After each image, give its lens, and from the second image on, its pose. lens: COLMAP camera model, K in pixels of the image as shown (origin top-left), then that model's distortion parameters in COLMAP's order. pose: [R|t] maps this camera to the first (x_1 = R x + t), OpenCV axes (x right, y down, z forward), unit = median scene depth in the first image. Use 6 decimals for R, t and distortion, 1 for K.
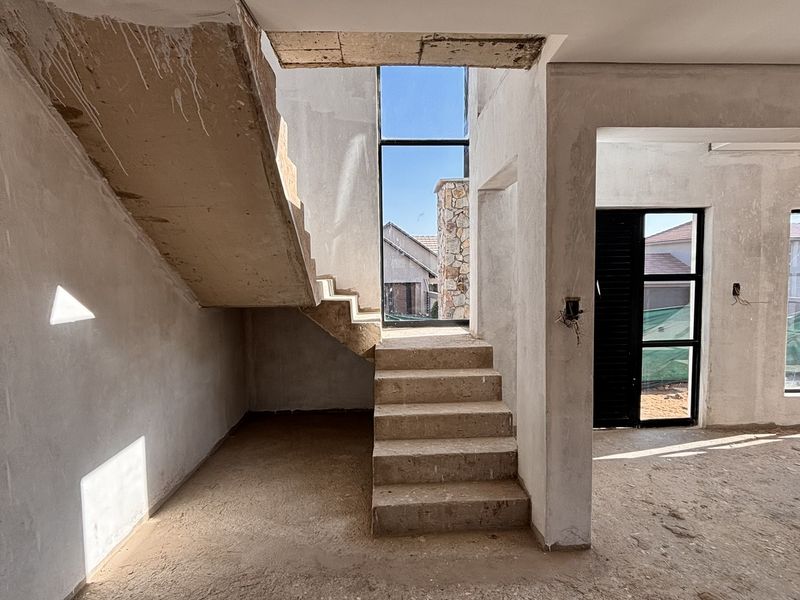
lens RADIAL K [[427.4, 0, 397.4], [0, 427.4, 299.3], [0, 0, 1]] dist [0.010302, -0.008983]
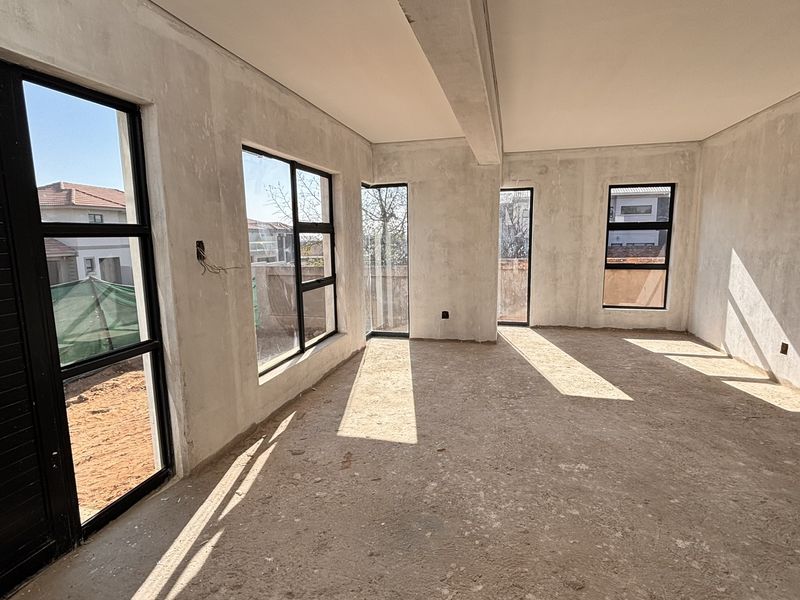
lens RADIAL K [[427.4, 0, 398.7], [0, 427.4, 299.3], [0, 0, 1]] dist [0.010302, -0.008983]
pose [[0.288137, -0.129305, 0.948819, 0.258765], [0.073625, 0.990900, 0.112681, -0.000608], [-0.954755, 0.037389, 0.295035, 0.535484]]
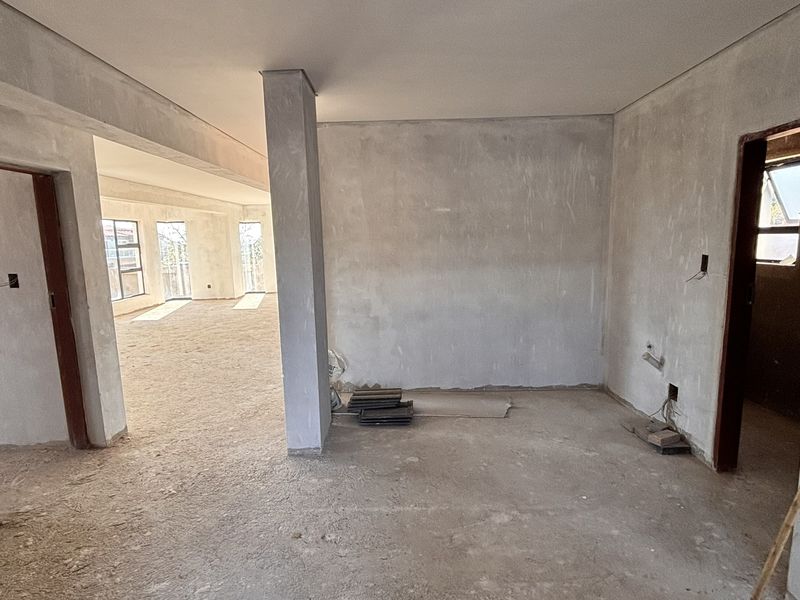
lens RADIAL K [[427.4, 0, 390.3], [0, 427.4, 299.4], [0, 0, 1]] dist [0.010302, -0.008983]
pose [[0.052302, -0.129370, 0.990216, -1.174869], [0.090628, 0.988096, 0.124307, 0.063102], [-0.994510, 0.083240, 0.063404, -0.596360]]
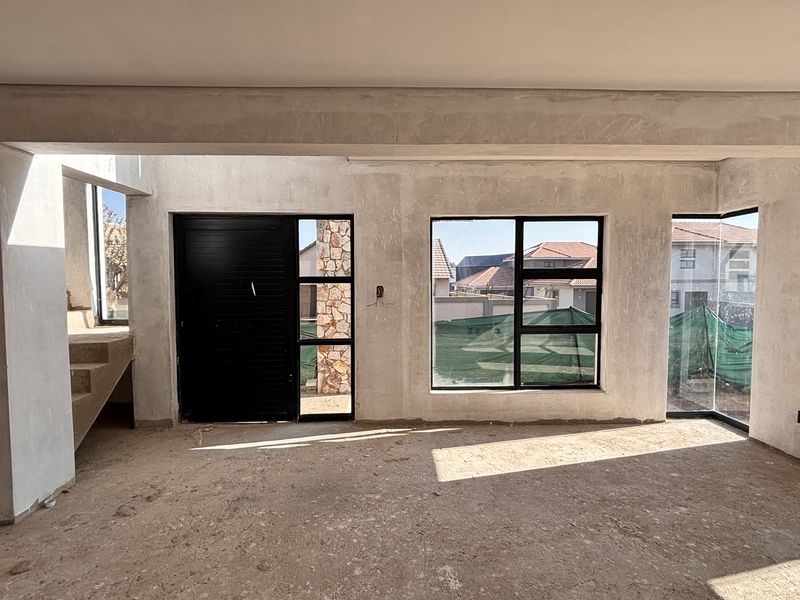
lens RADIAL K [[427.4, 0, 399.2], [0, 427.4, 299.0], [0, 0, 1]] dist [0.010302, -0.008983]
pose [[0.999938, 0.009859, -0.005129, 0.859017], [-0.009892, 0.999930, -0.006558, 0.001360], [0.005064, 0.006608, 0.999965, -0.056144]]
